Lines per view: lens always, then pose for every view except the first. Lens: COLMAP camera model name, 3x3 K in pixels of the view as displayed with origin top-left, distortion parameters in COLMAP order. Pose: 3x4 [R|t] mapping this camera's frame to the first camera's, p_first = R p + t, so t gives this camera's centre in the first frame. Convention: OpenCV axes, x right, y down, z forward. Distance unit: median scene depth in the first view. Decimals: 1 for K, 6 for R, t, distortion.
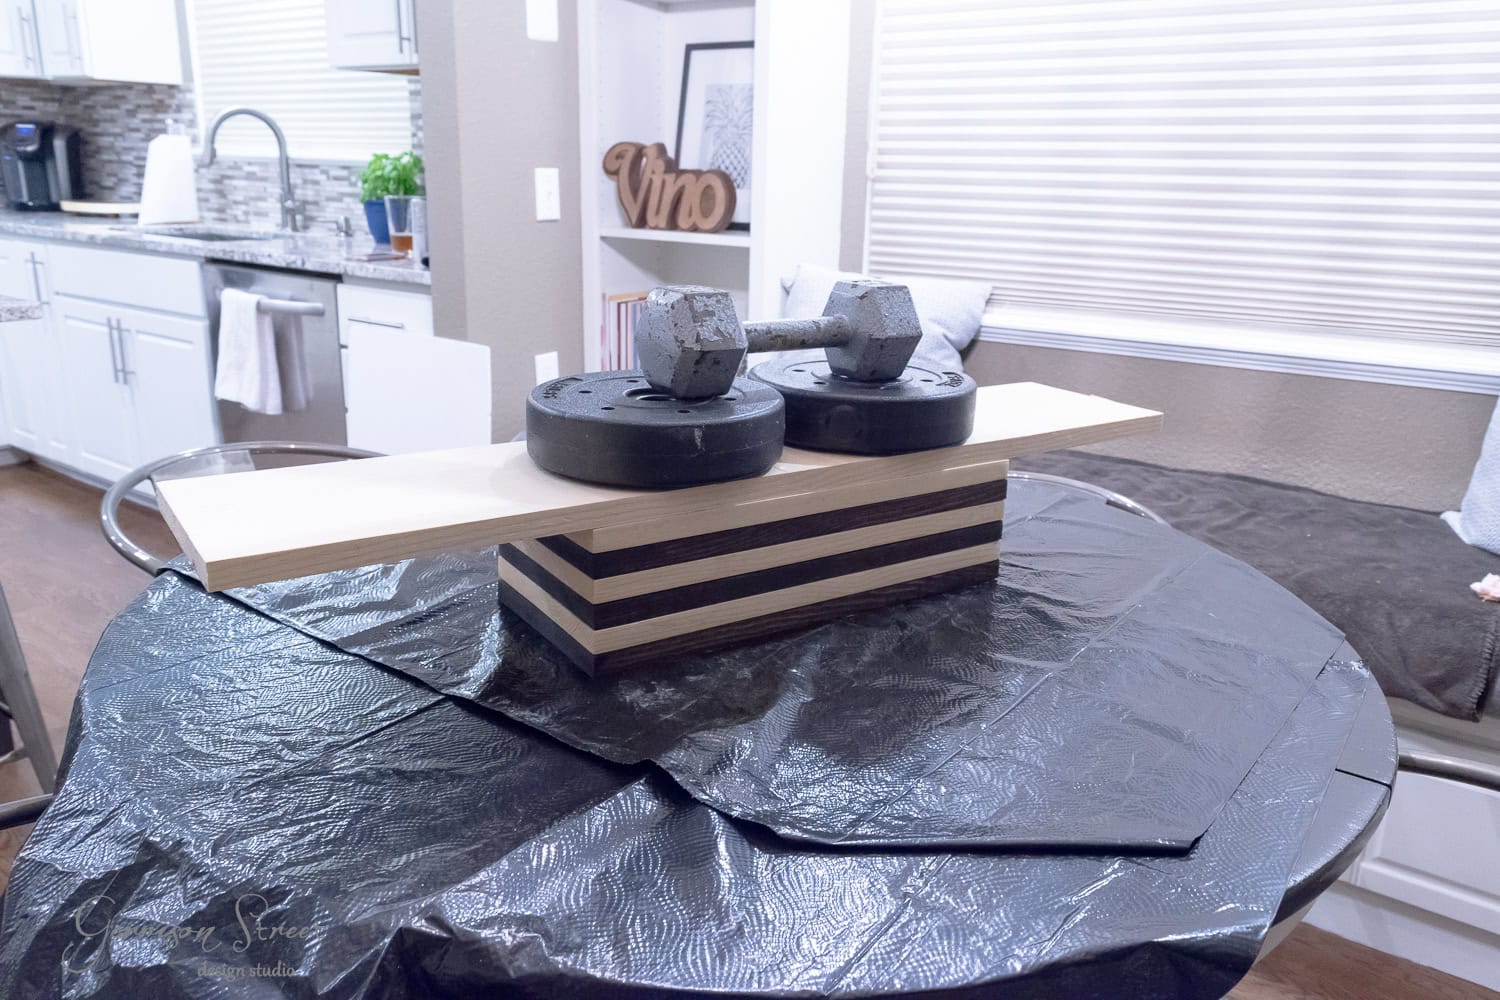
lens RADIAL K [[1203.8, 0, 750.0], [0, 1203.8, 500.0], [0, 0, 1]] dist [-0.000099, -0.007570]
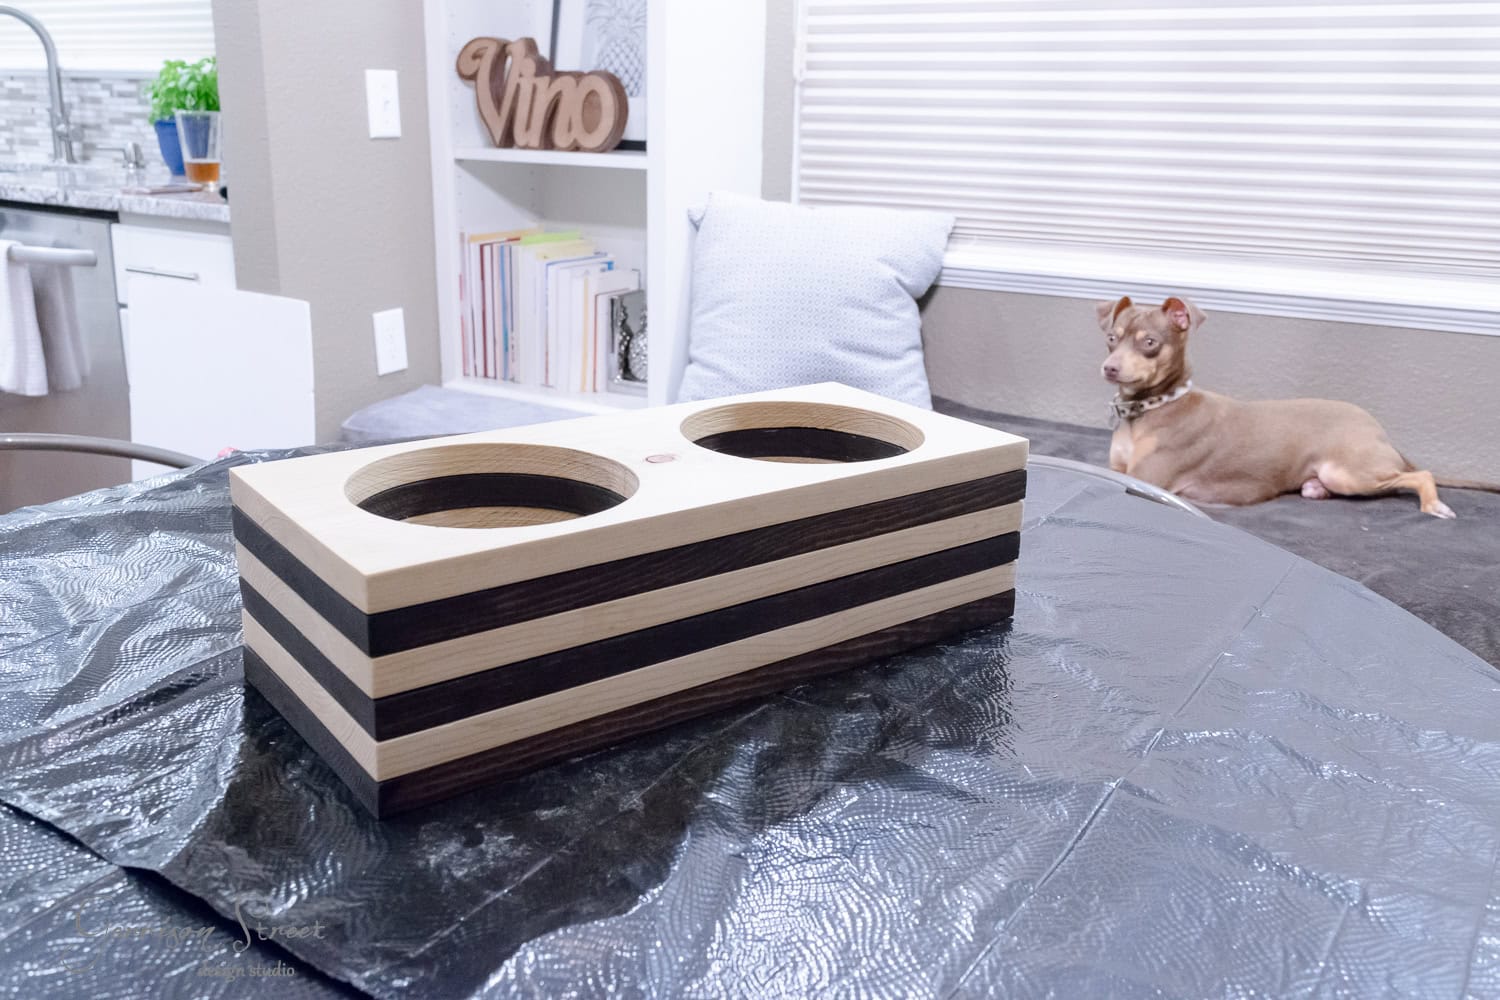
lens RADIAL K [[1203.8, 0, 750.0], [0, 1203.8, 500.0], [0, 0, 1]] dist [-0.000099, -0.007570]
pose [[0.997546, -0.022957, 0.066151, 0.009593], [0.021641, 0.999555, 0.020542, -0.010431], [-0.066593, -0.019060, 0.997598, 0.206806]]
